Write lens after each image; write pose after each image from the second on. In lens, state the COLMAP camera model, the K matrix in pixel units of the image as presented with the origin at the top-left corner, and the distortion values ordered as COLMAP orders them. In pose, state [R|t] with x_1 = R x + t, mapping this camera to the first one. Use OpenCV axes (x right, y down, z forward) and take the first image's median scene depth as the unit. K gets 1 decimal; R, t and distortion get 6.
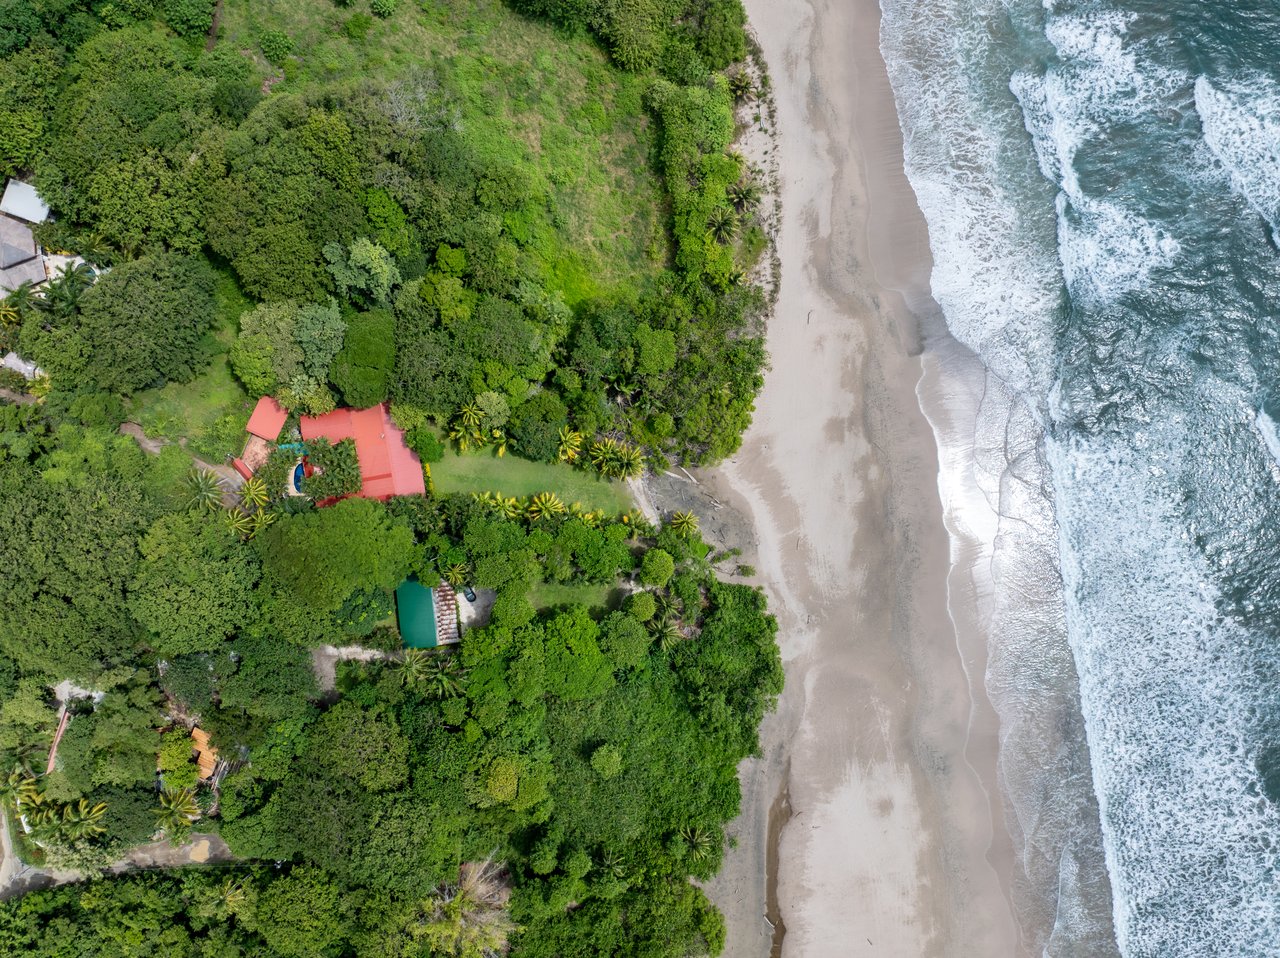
lens RADIAL K [[904.7, 0, 647.4], [0, 904.7, 471.8], [0, 0, 1]] dist [-0.037965, 0.006535]
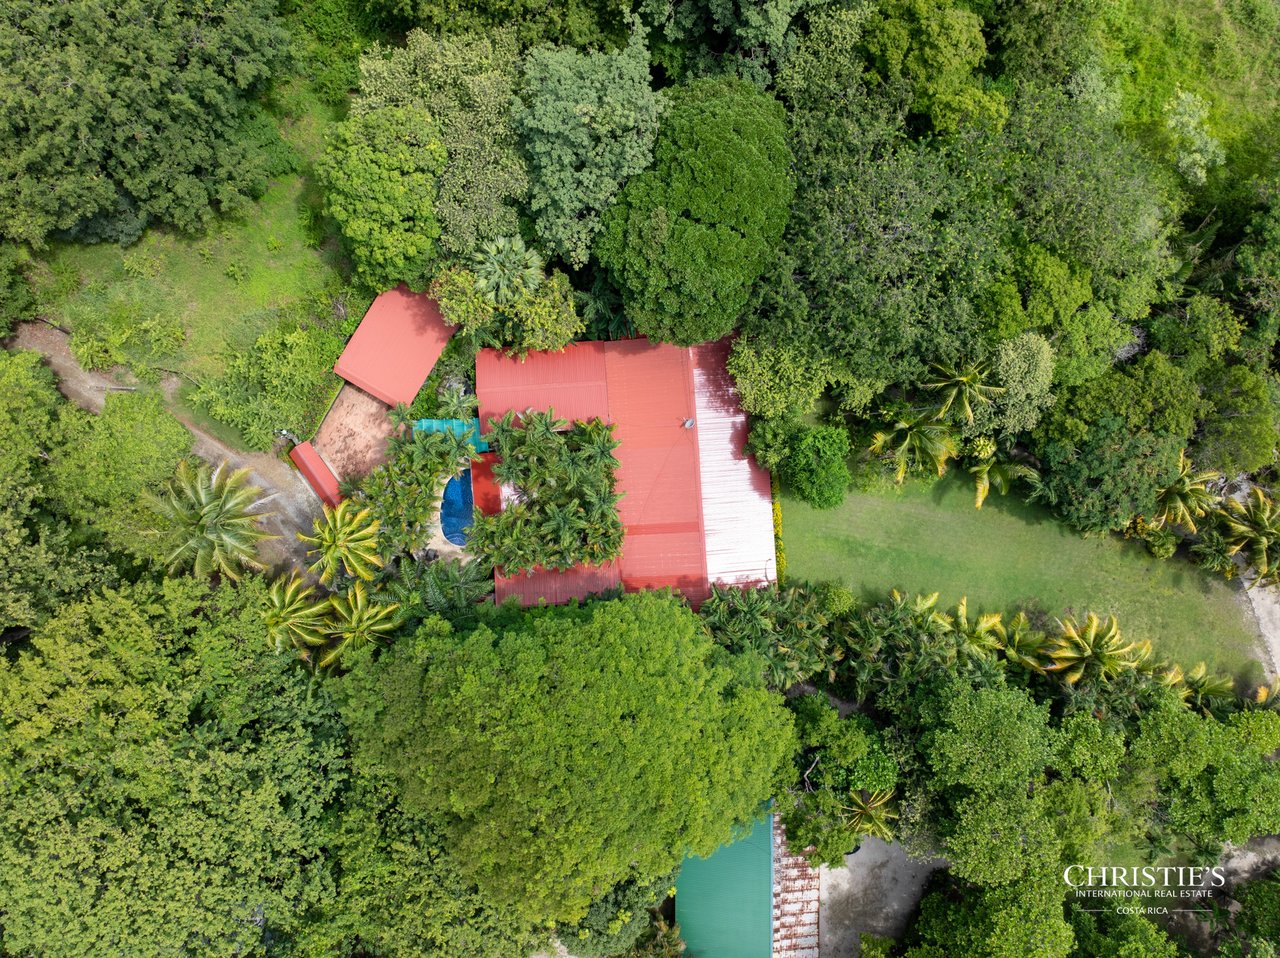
lens RADIAL K [[904.7, 0, 647.4], [0, 904.7, 471.8], [0, 0, 1]] dist [-0.037965, 0.006535]
pose [[0.994688, 0.102790, -0.005477, -0.308358], [-0.102725, 0.994648, 0.011094, -0.022048], [0.006588, -0.010472, 0.999923, 0.616860]]
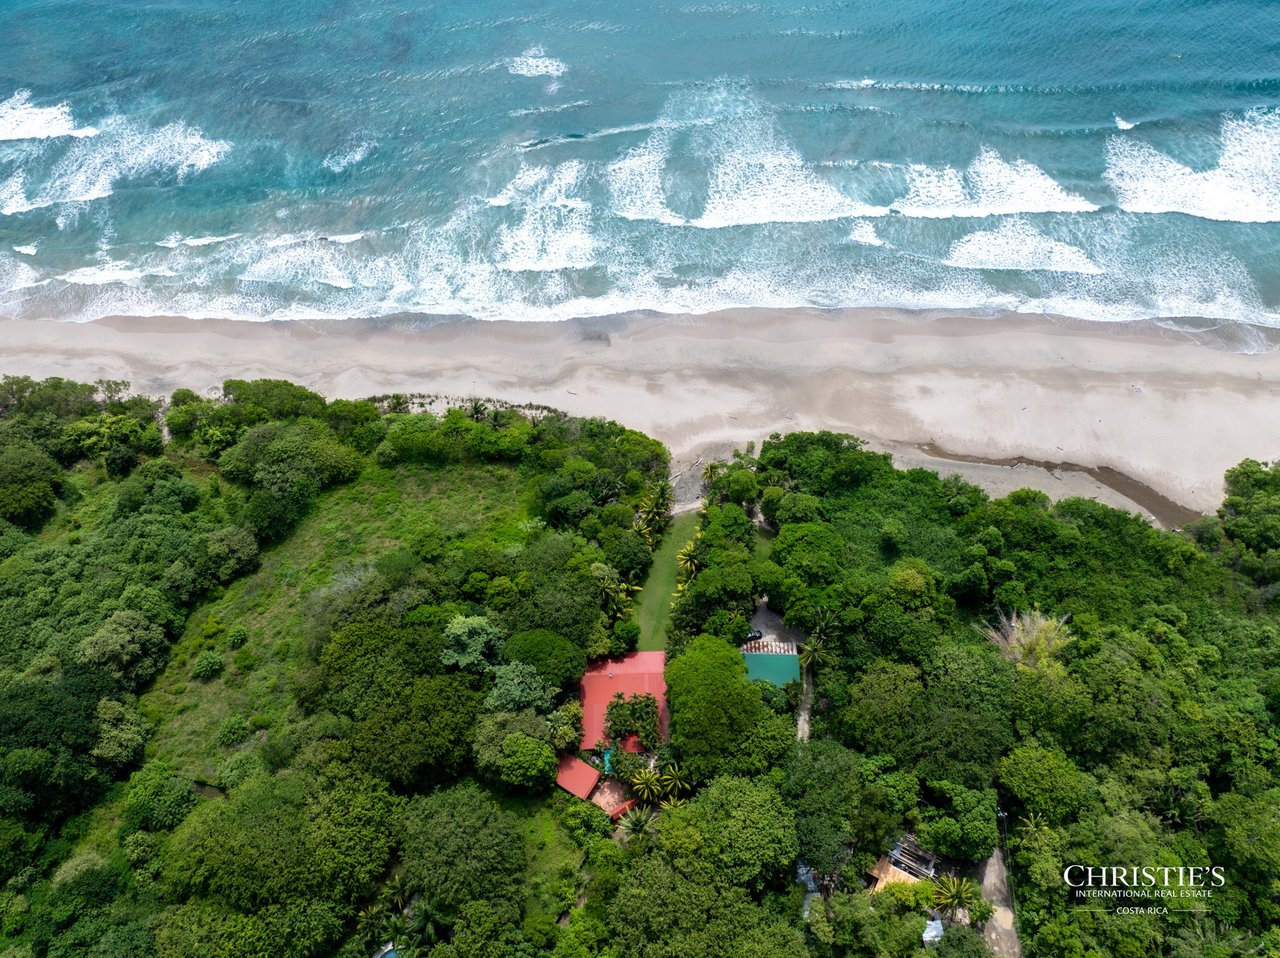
lens RADIAL K [[904.7, 0, 647.4], [0, 904.7, 471.8], [0, 0, 1]] dist [-0.037965, 0.006535]
pose [[0.130860, -0.807604, 0.575023, -0.735858], [0.991154, 0.119512, -0.057709, 0.040603], [-0.022116, 0.577488, 0.816100, -0.072400]]
